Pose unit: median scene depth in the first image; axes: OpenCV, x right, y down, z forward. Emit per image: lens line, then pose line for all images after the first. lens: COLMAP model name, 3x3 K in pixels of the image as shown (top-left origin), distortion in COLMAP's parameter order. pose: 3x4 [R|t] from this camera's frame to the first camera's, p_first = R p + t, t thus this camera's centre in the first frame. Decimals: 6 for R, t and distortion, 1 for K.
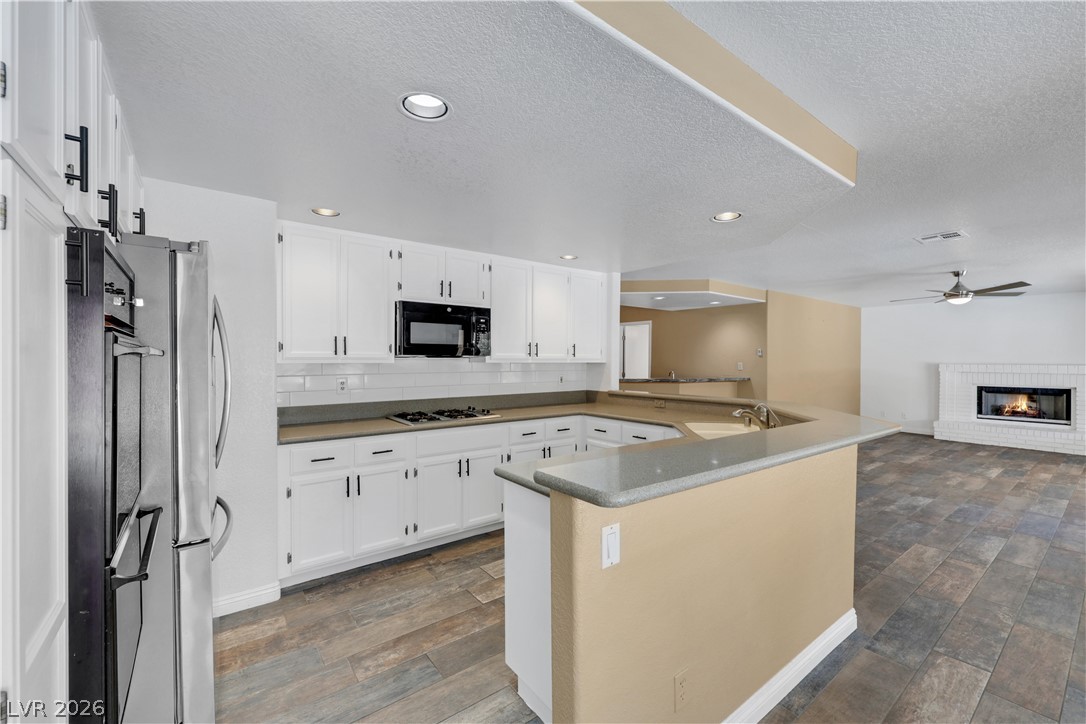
lens RADIAL K [[453.0, 0, 543.4], [0, 453.0, 358.8], [0, 0, 1]] dist [0.001366, 0.000598]
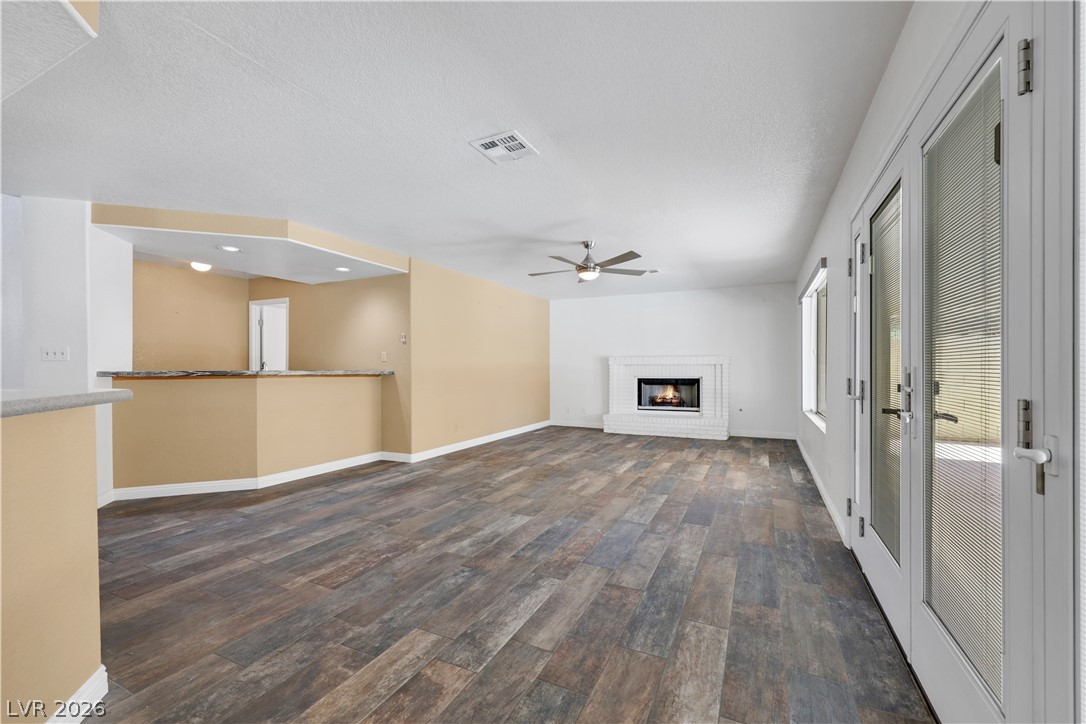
lens RADIAL K [[452.3, 0, 546.5], [0, 452.3, 363.6], [0, 0, 1]] dist [-0.000144, 0.000179]
pose [[0.892121, -0.002031, 0.451791, 0.347416], [0.005801, 0.999959, -0.006960, 0.036827], [-0.451759, 0.008830, 0.892097, 0.200501]]
